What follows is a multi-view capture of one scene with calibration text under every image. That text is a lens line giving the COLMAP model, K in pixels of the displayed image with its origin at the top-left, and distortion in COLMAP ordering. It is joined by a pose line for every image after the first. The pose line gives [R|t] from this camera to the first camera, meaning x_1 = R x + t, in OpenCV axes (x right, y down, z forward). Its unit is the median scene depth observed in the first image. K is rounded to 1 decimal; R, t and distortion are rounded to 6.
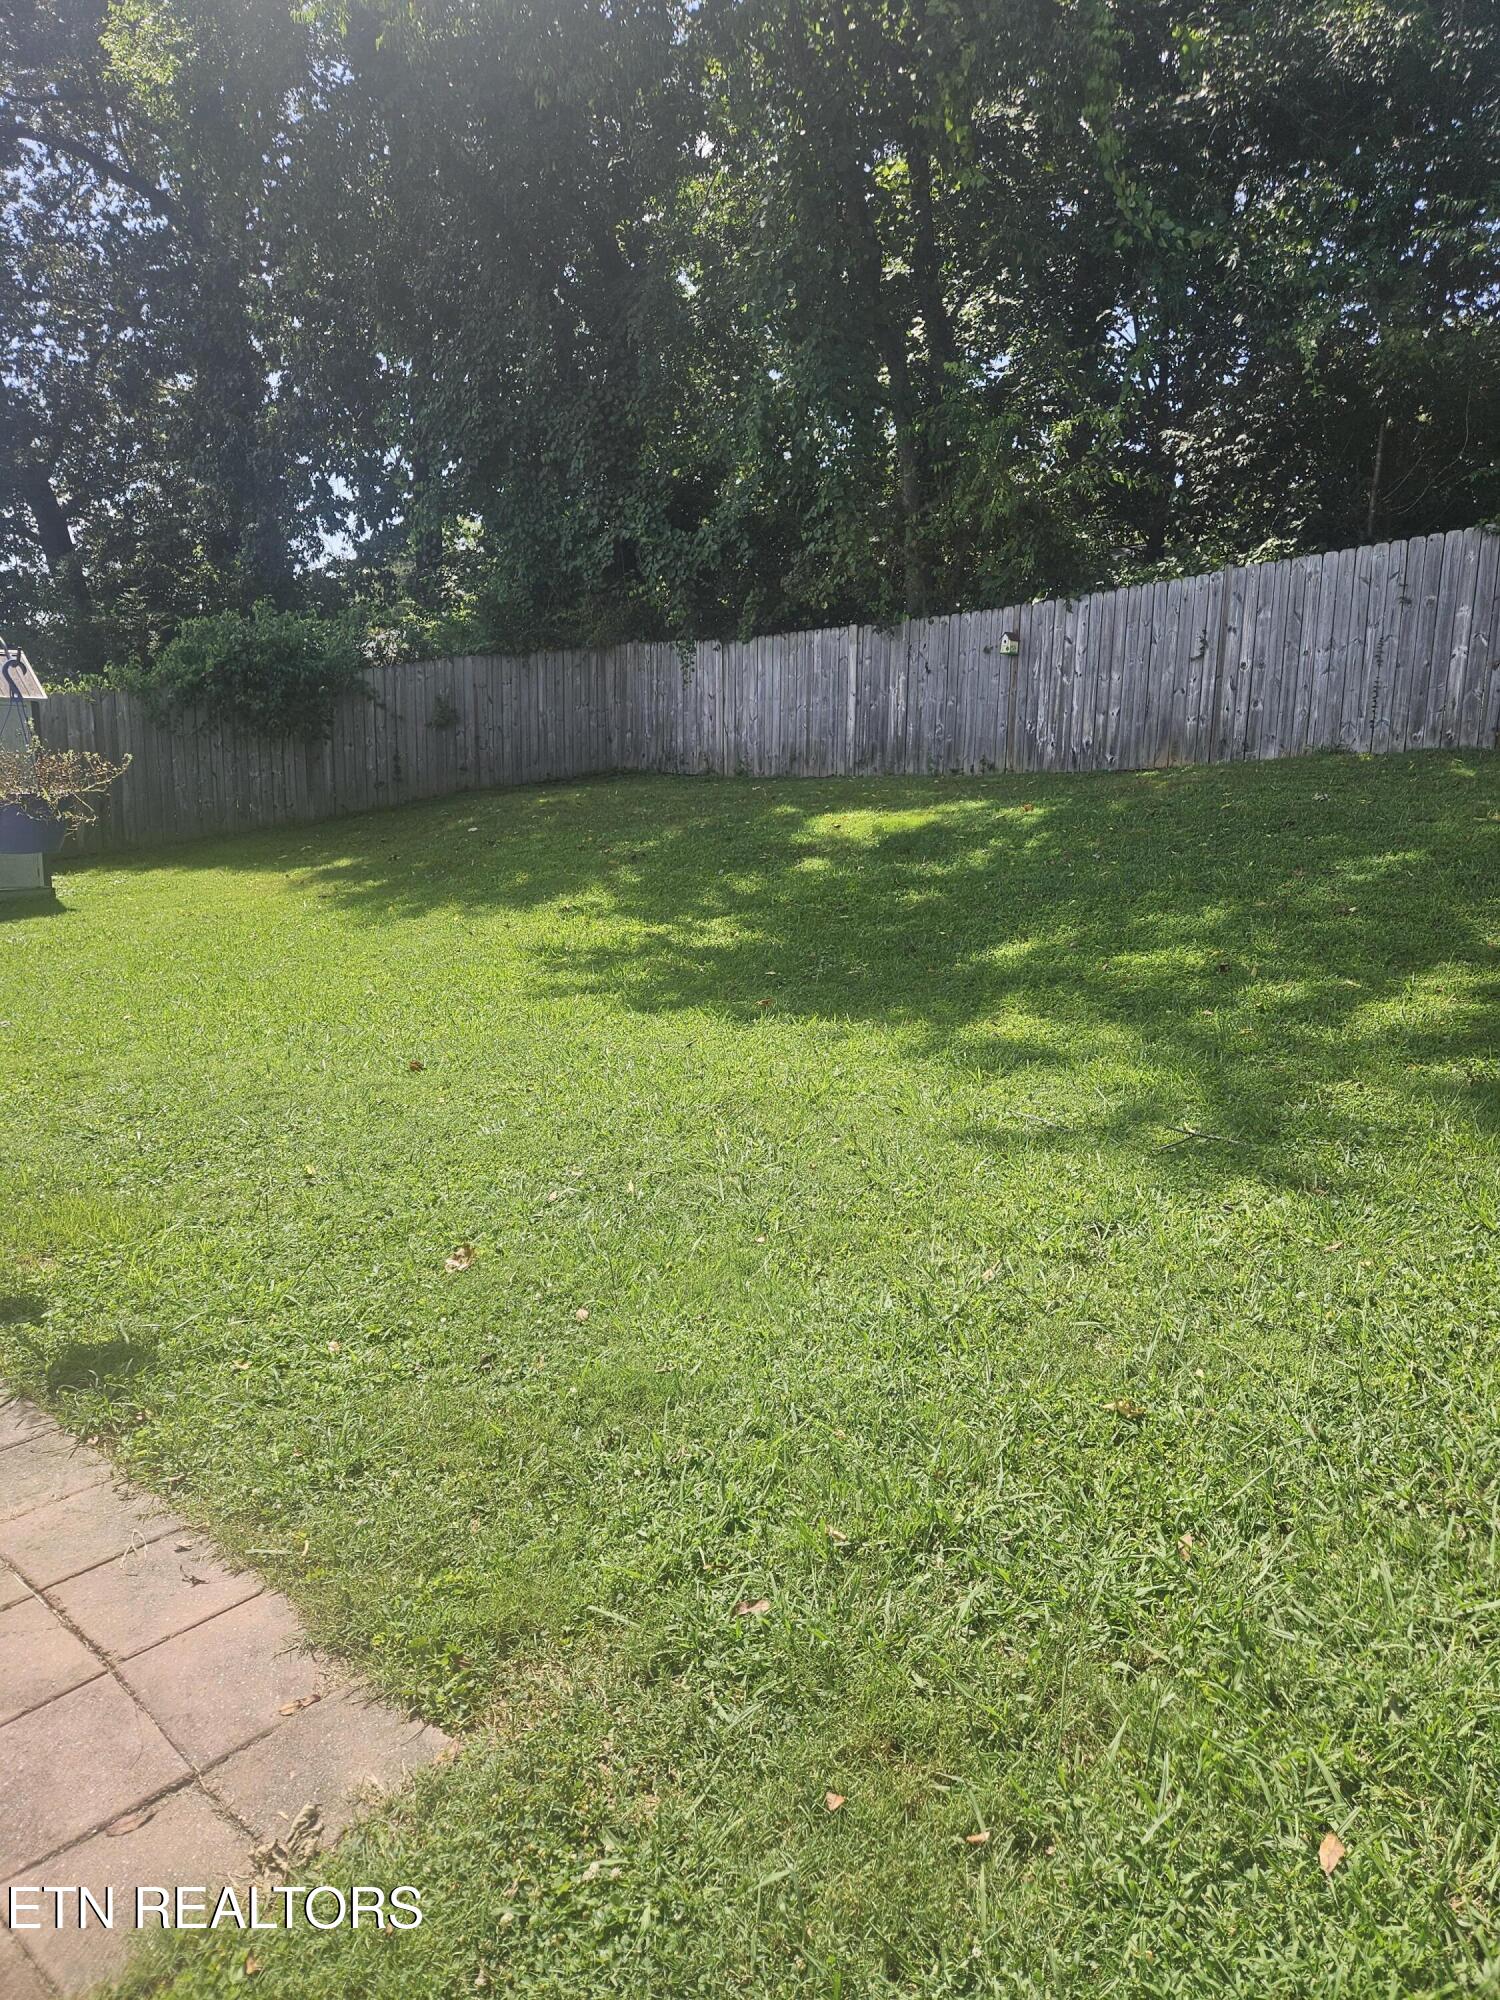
lens RADIAL K [[1318.5, 0, 745.4], [0, 1318.5, 986.4], [0, 0, 1]] dist [0.061610, -0.050686]
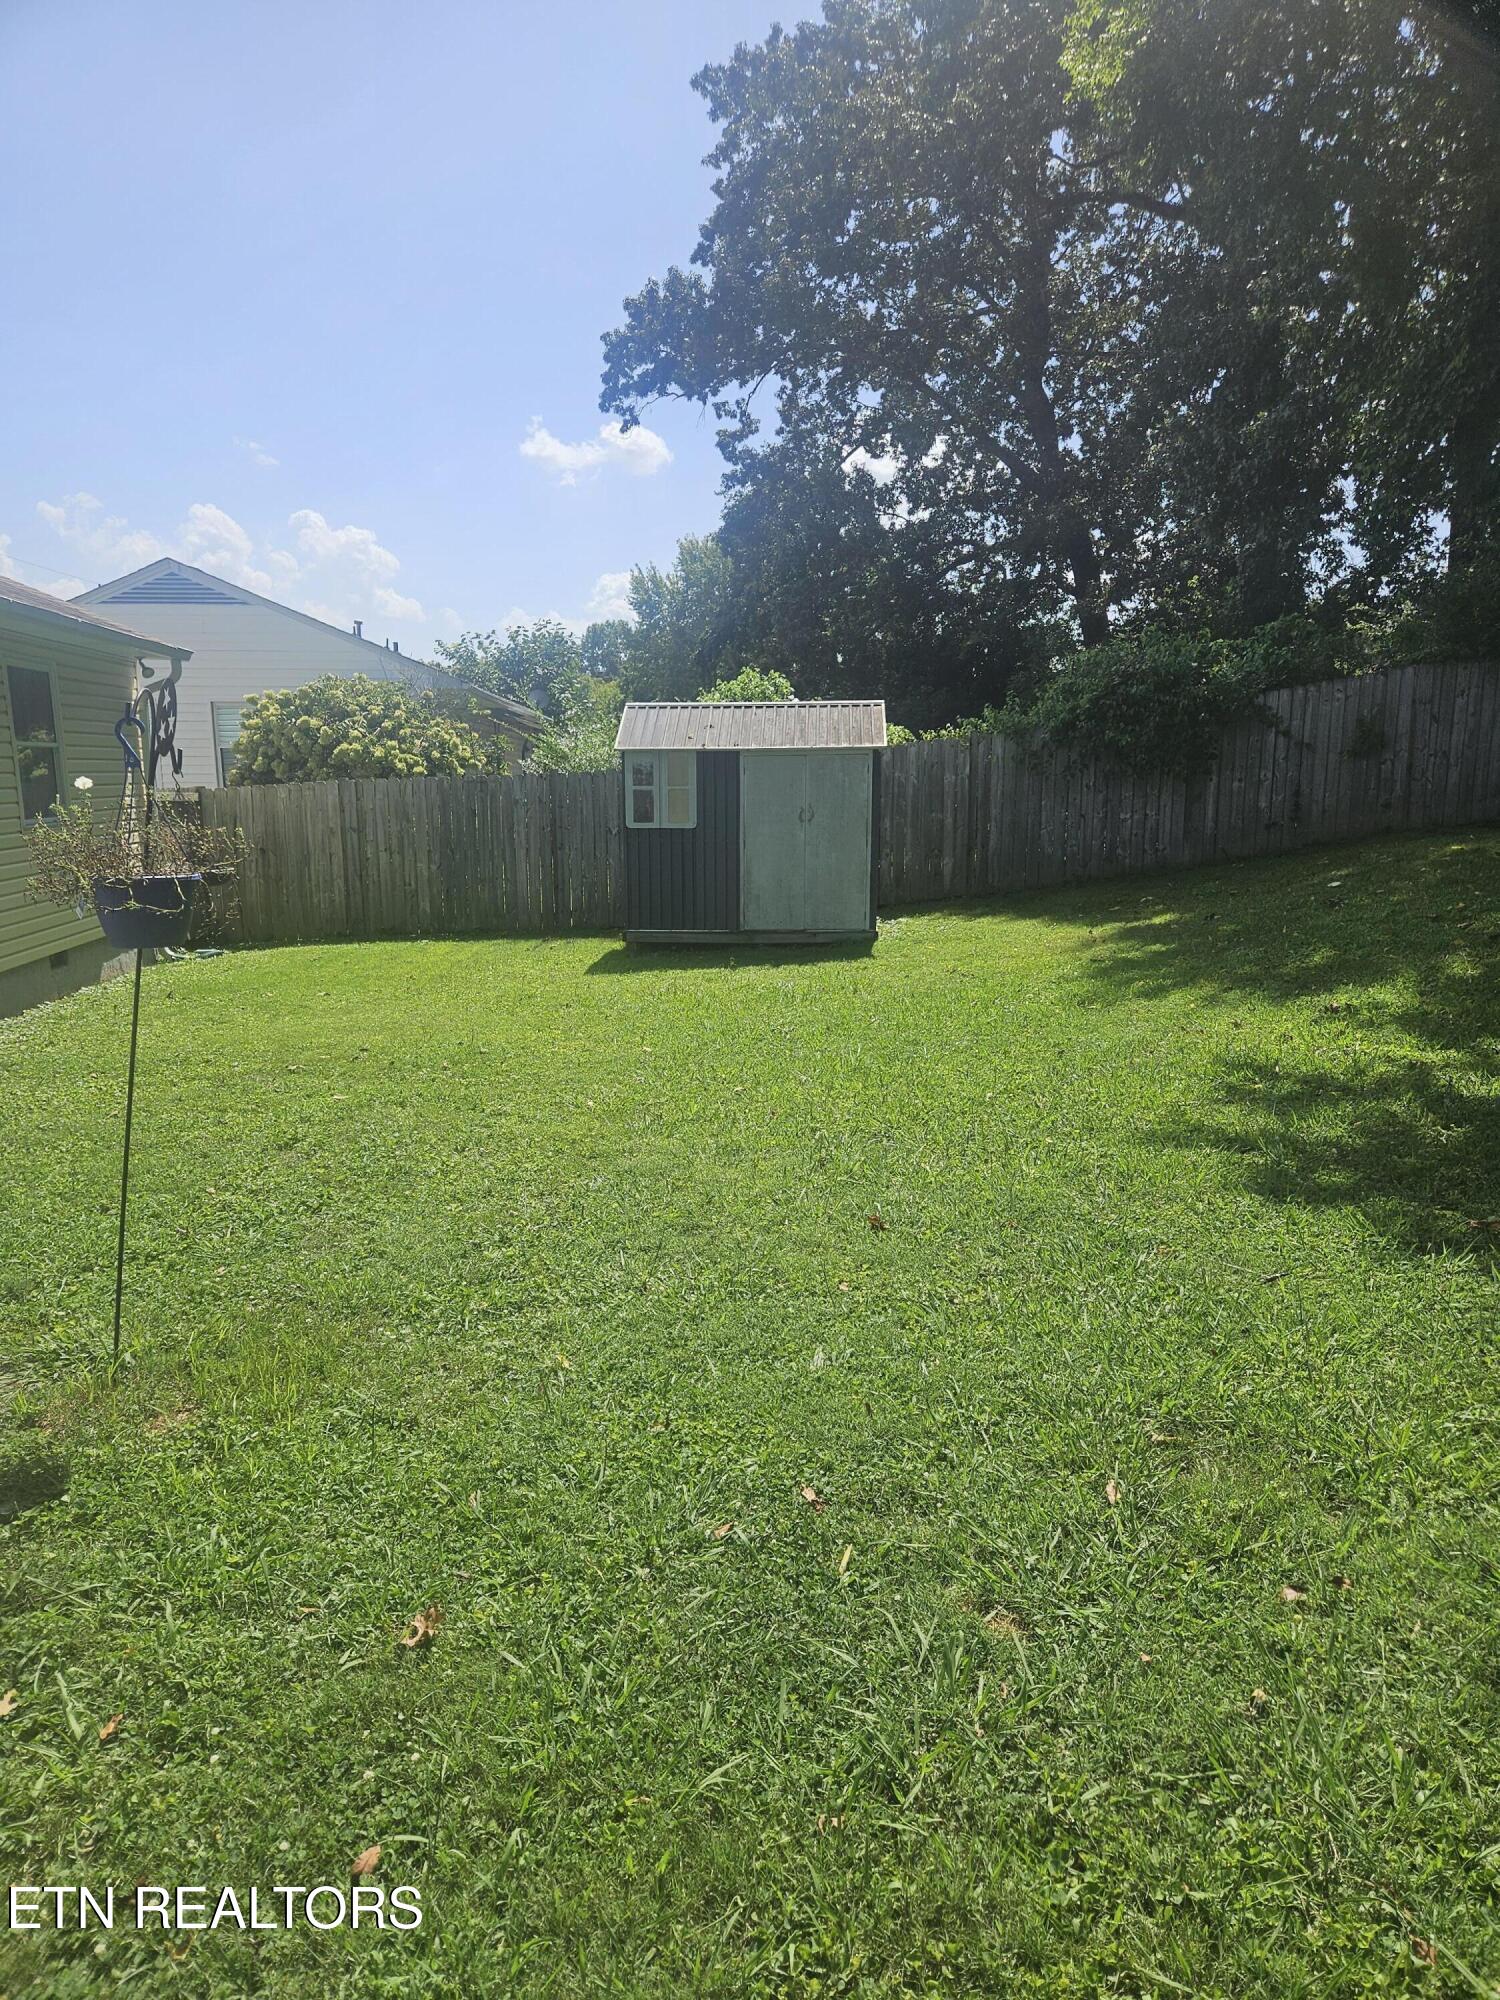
lens RADIAL K [[1318.5, 0, 745.4], [0, 1318.5, 986.4], [0, 0, 1]] dist [0.061610, -0.050686]
pose [[0.725634, 0.086238, -0.682656, 0.080394], [-0.102275, 0.994612, 0.016932, -0.032018], [0.680438, 0.057532, 0.730544, 0.164582]]
